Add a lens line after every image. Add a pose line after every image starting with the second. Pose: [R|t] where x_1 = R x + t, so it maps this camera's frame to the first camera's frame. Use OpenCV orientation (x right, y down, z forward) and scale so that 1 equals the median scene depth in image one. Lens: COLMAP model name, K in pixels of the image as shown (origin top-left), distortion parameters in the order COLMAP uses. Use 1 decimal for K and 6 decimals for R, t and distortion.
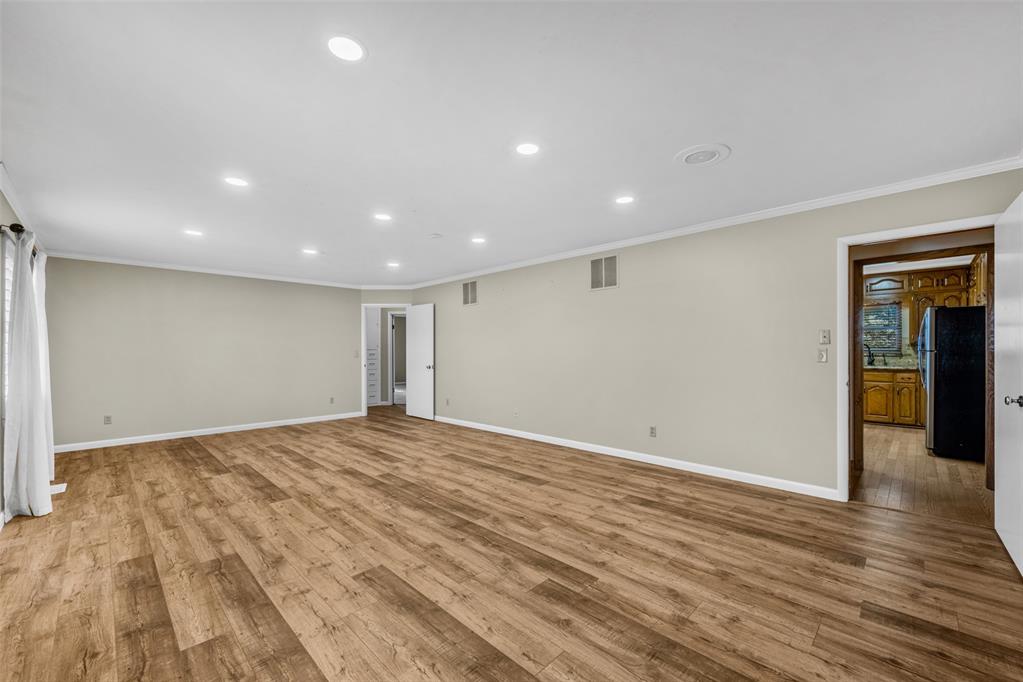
lens RADIAL K [[410.1, 0, 514.1], [0, 410.1, 350.0], [0, 0, 1]] dist [-0.005287, 0.001056]
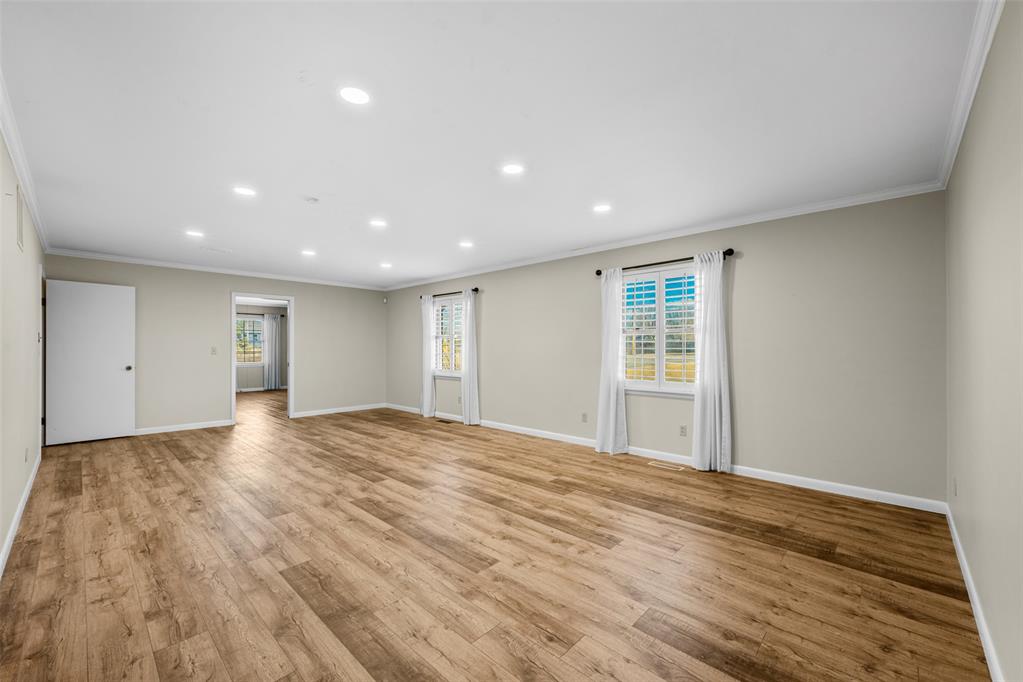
lens RADIAL K [[410.1, 0, 511.0], [0, 410.1, 344.1], [0, 0, 1]] dist [-0.005287, 0.001056]
pose [[-0.999824, 0.004737, -0.018129, -0.609233], [0.004847, 0.999970, -0.006024, 0.000109], [0.018100, -0.006111, -0.999818, 1.961126]]
